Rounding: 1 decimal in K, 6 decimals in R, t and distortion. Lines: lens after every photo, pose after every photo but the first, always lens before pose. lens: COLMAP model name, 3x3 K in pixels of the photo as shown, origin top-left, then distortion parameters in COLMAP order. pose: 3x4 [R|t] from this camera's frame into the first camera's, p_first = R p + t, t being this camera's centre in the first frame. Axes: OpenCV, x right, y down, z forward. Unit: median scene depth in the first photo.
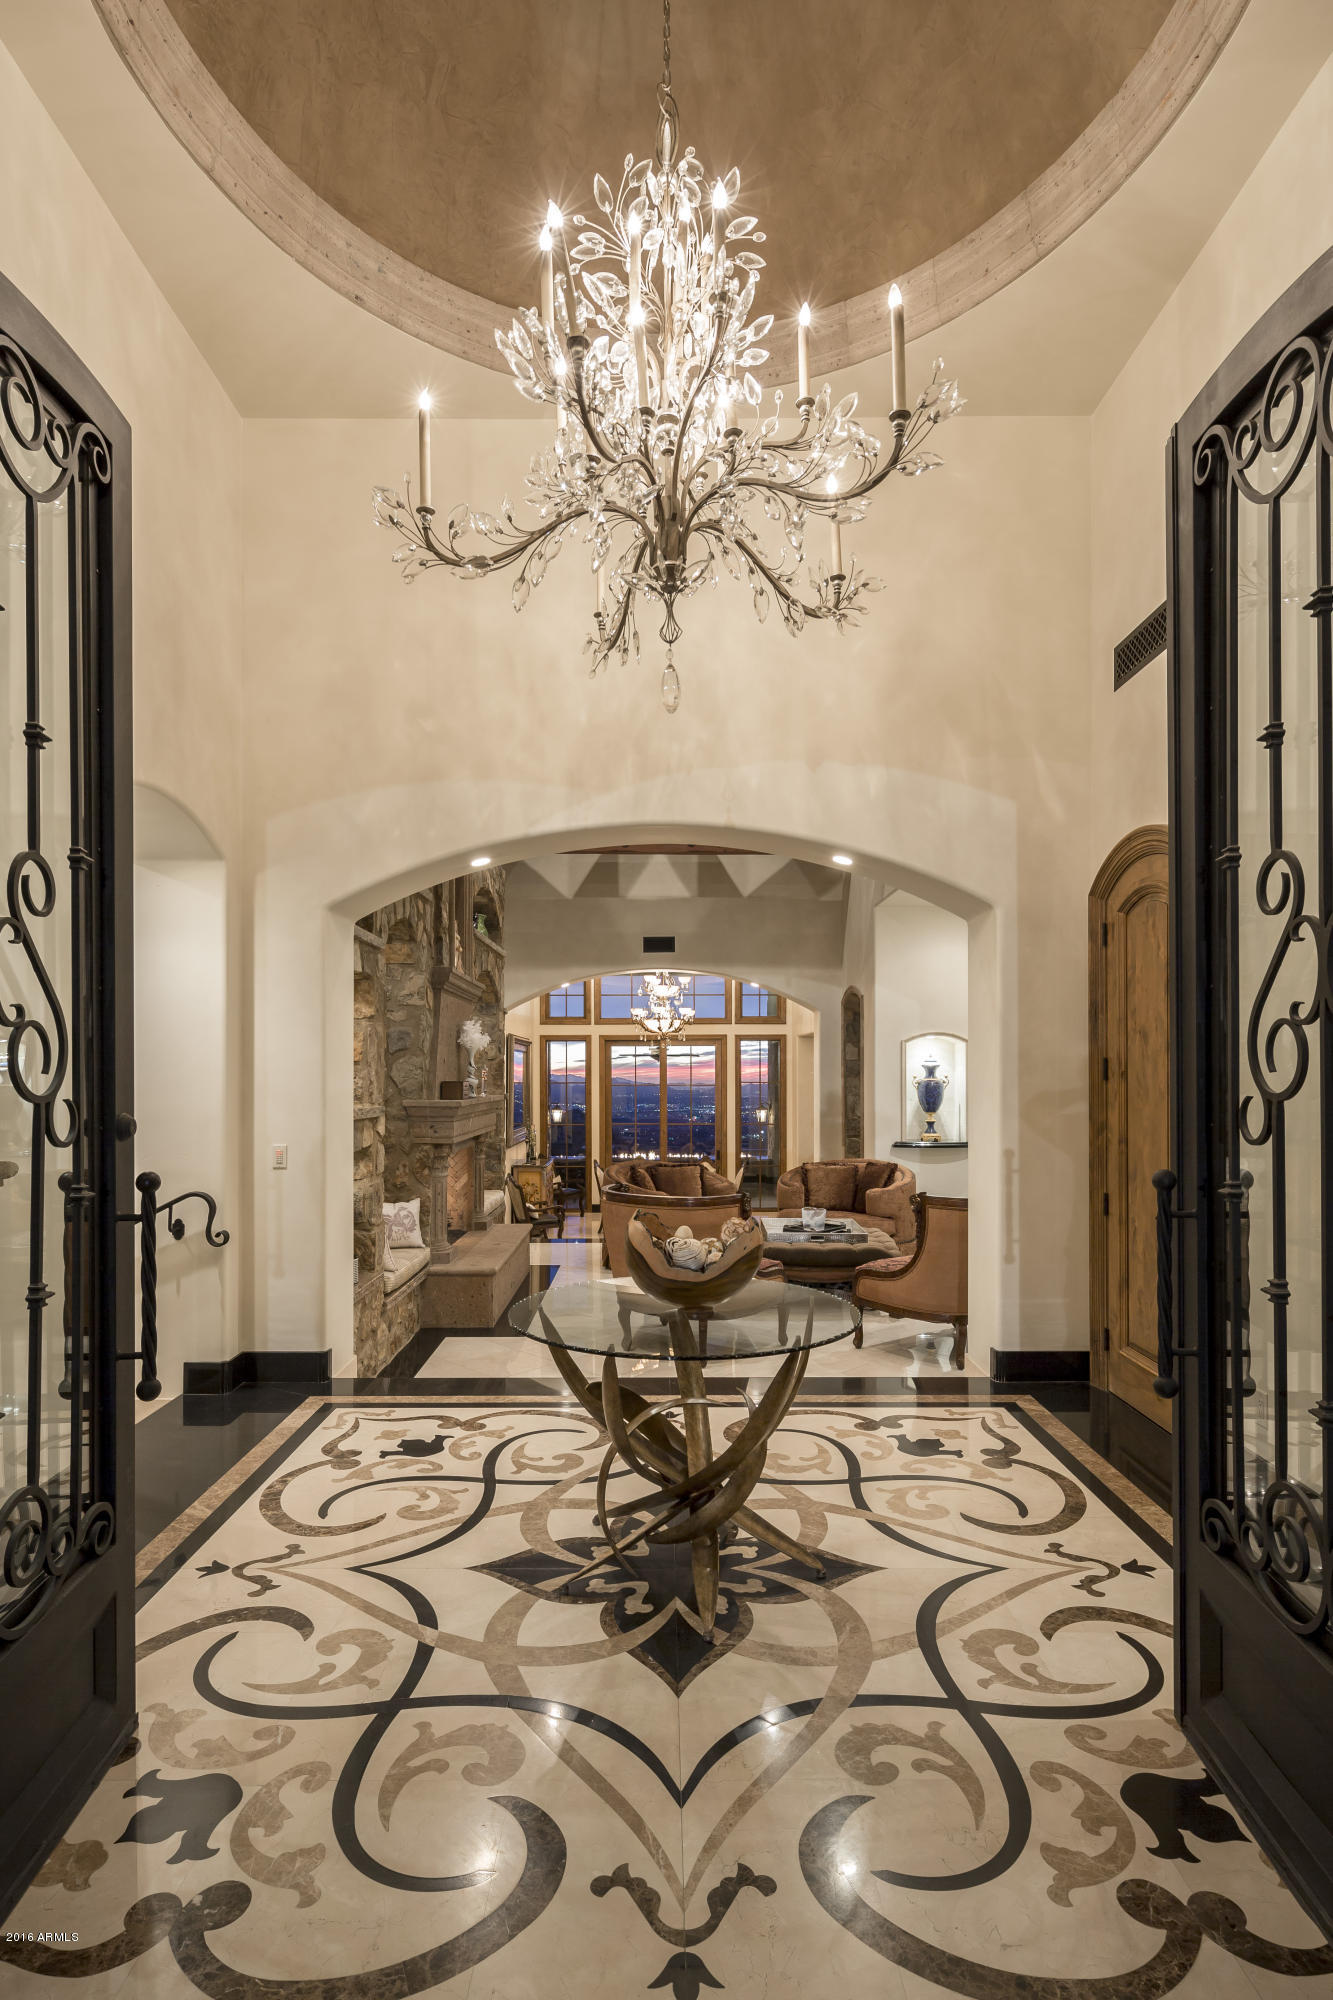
lens RADIAL K [[977.3, 0, 666.5], [0, 977.3, 1000.0], [0, 0, 1]] dist [0.002843, 0.000101]
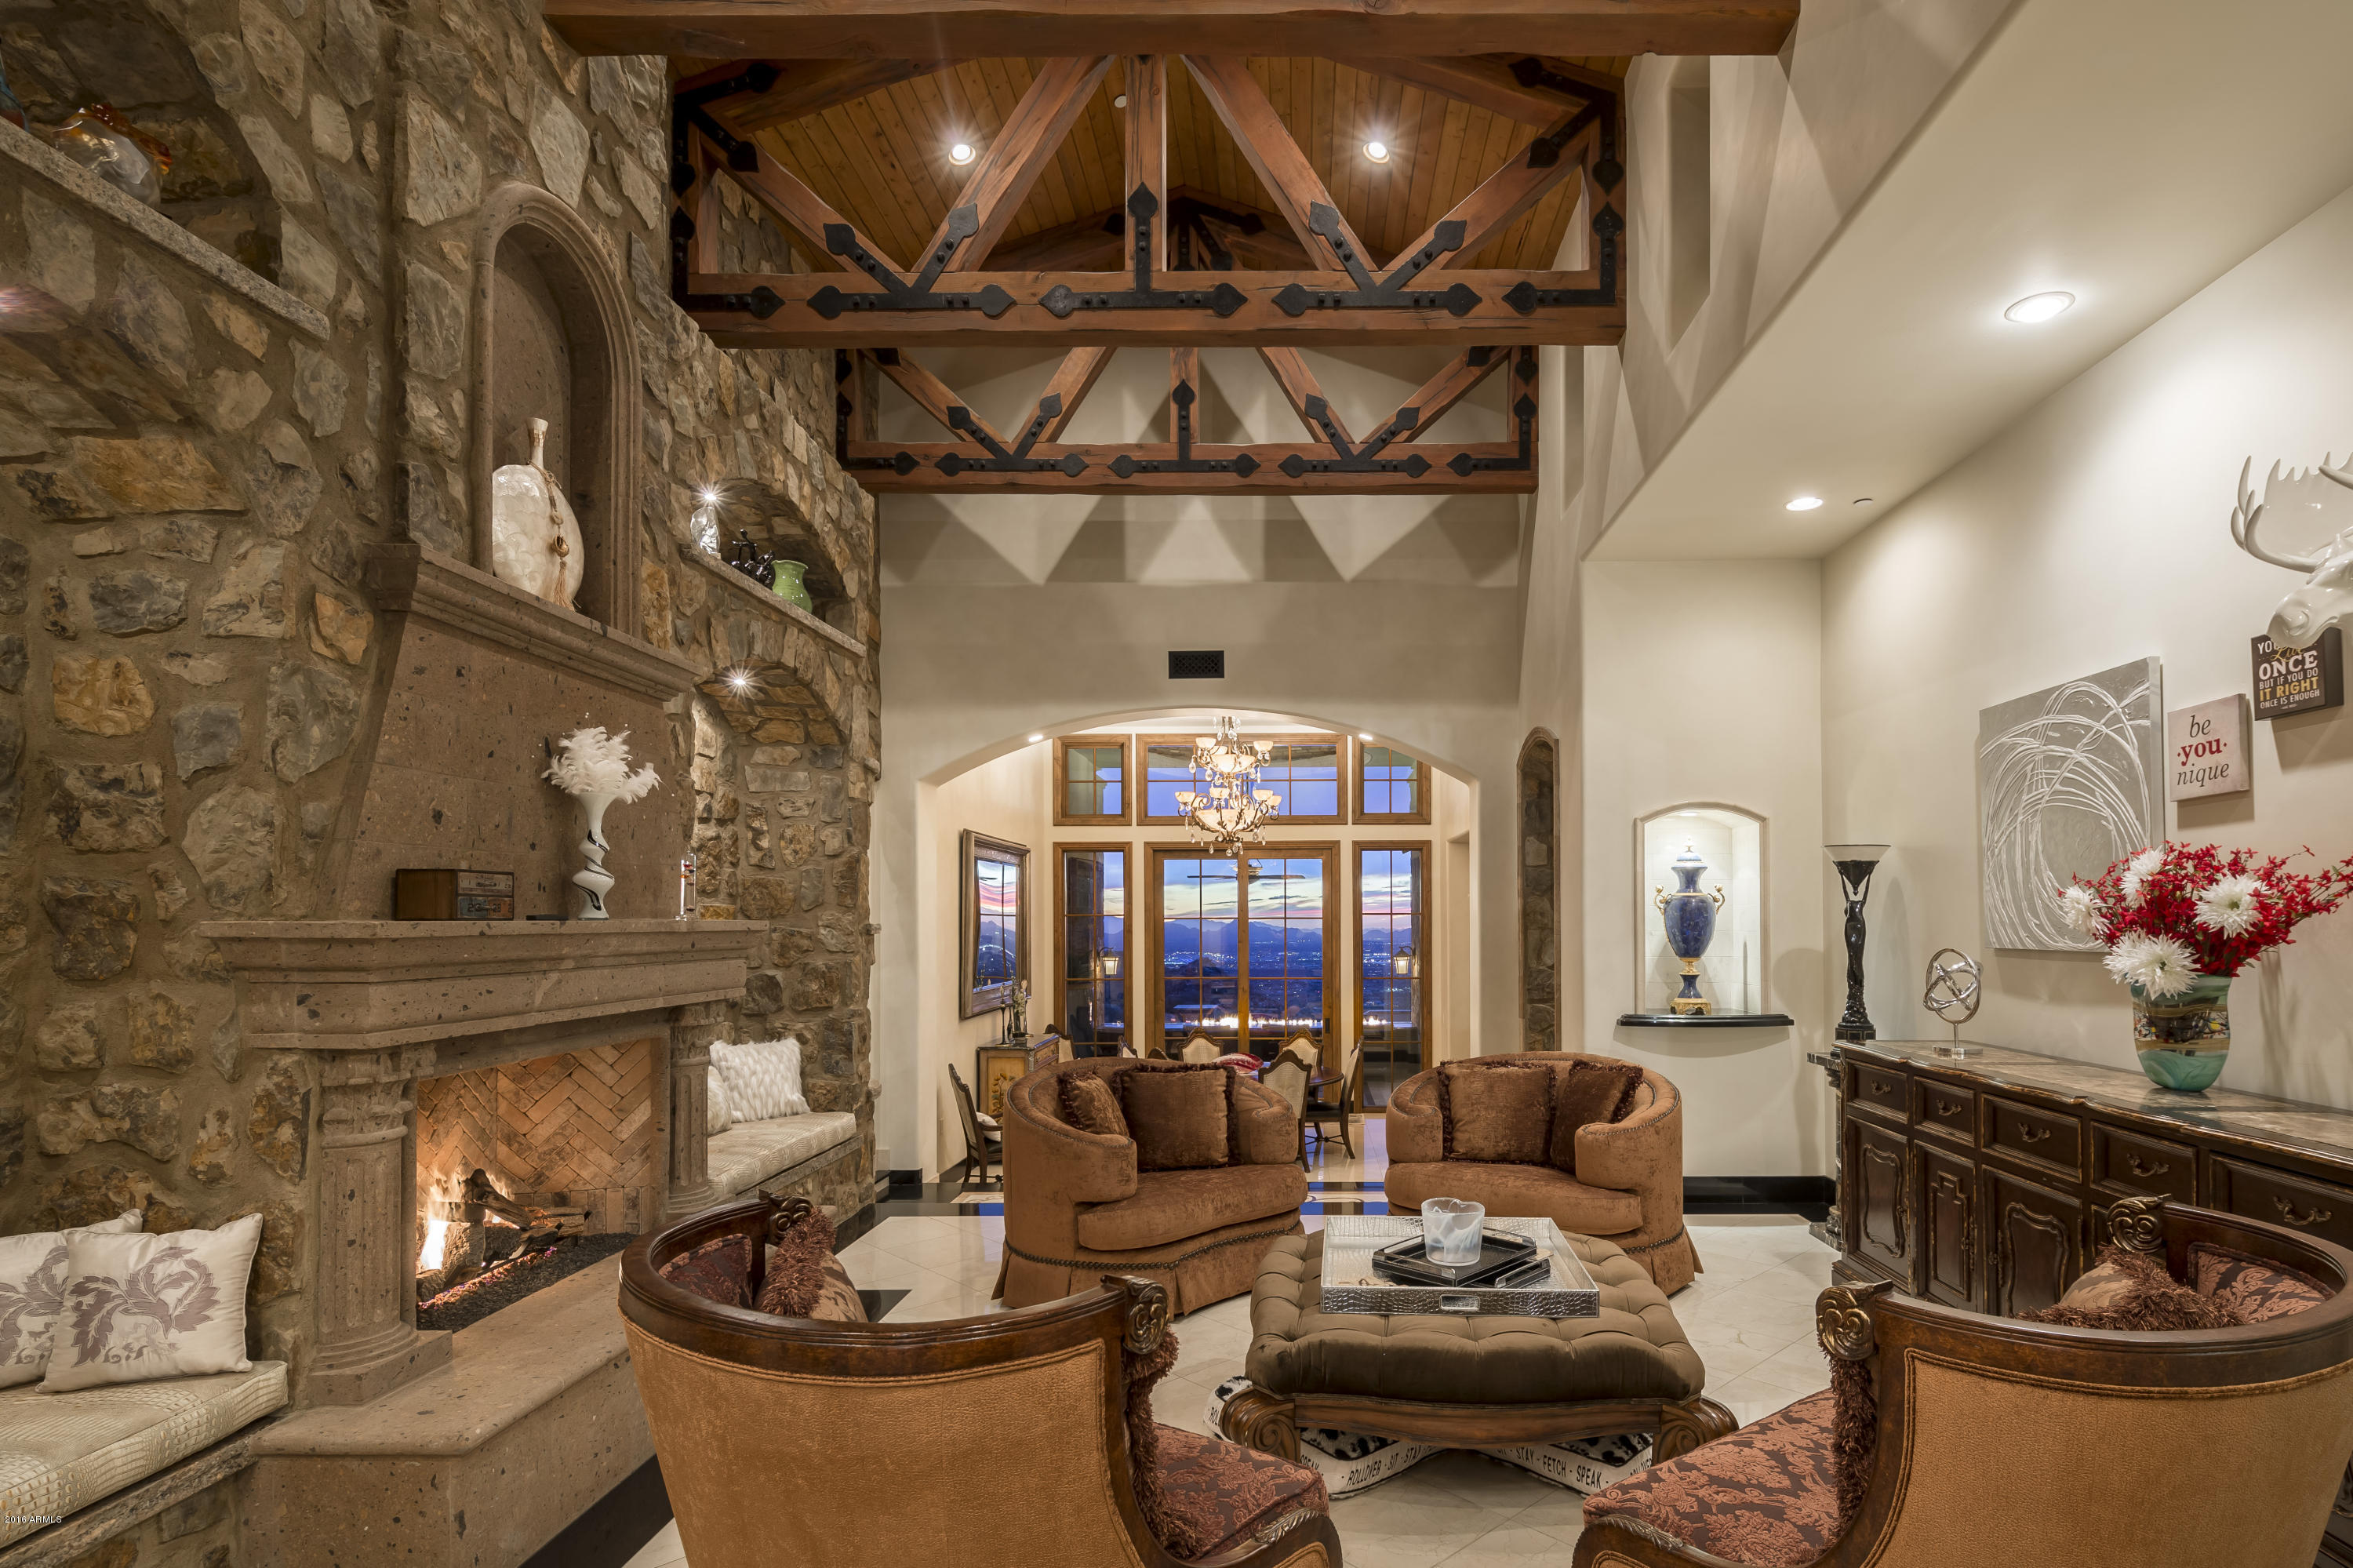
lens RADIAL K [[1166.8, 0, 1305.3], [0, 1166.8, 814.9], [0, 0, 1]] dist [-0.020482, 0.000185]
pose [[0.999996, -0.002944, 0.000300, 0.058808], [0.002947, 0.999943, -0.010298, 0.040271], [-0.000270, 0.010299, 0.999947, 0.341417]]
